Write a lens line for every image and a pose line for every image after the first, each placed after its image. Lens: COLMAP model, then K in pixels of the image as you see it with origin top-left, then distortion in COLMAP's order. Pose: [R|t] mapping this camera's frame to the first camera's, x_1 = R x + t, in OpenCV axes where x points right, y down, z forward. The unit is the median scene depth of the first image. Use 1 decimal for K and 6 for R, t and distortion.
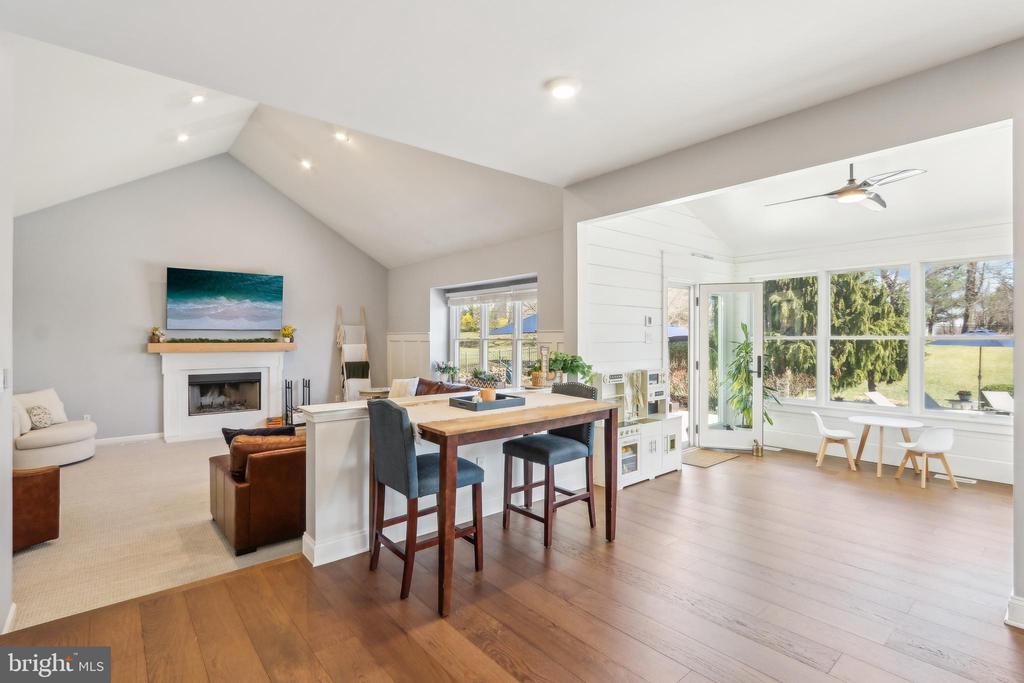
lens RADIAL K [[484.8, 0, 510.8], [0, 484.8, 338.2], [0, 0, 1]] dist [-0.025584, 0.007628]
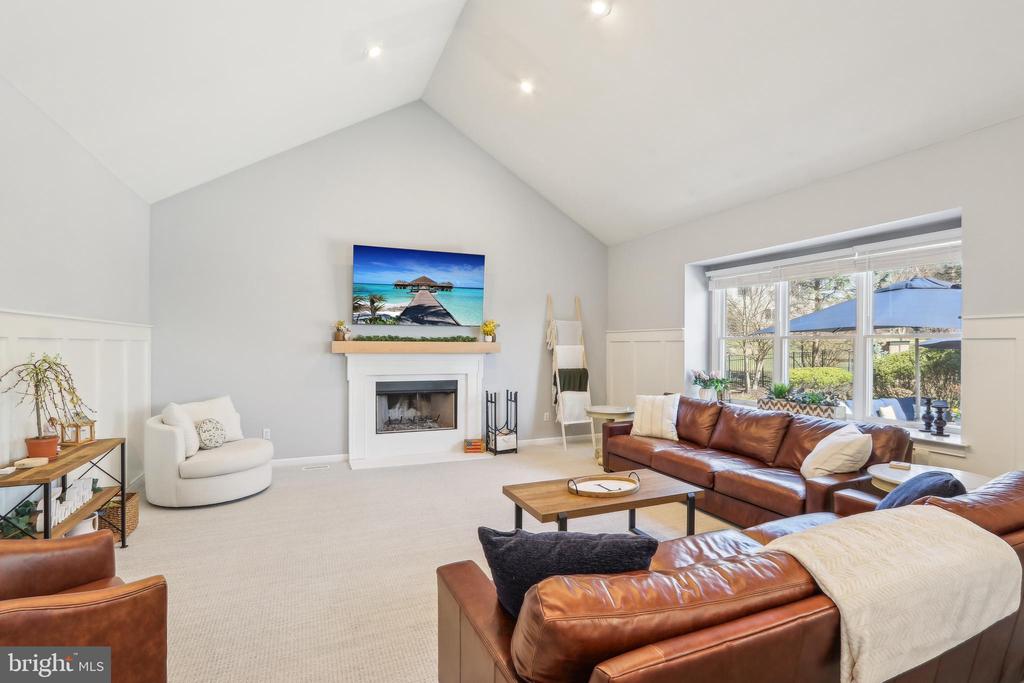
lens RADIAL K [[484.8, 0, 509.8], [0, 484.8, 345.0], [0, 0, 1]] dist [-0.025584, 0.007628]
pose [[0.954735, 0.005419, -0.297408, -0.208613], [-0.005645, 0.999984, 0.000100, 0.013640], [0.297404, 0.001583, 0.954750, 0.282758]]
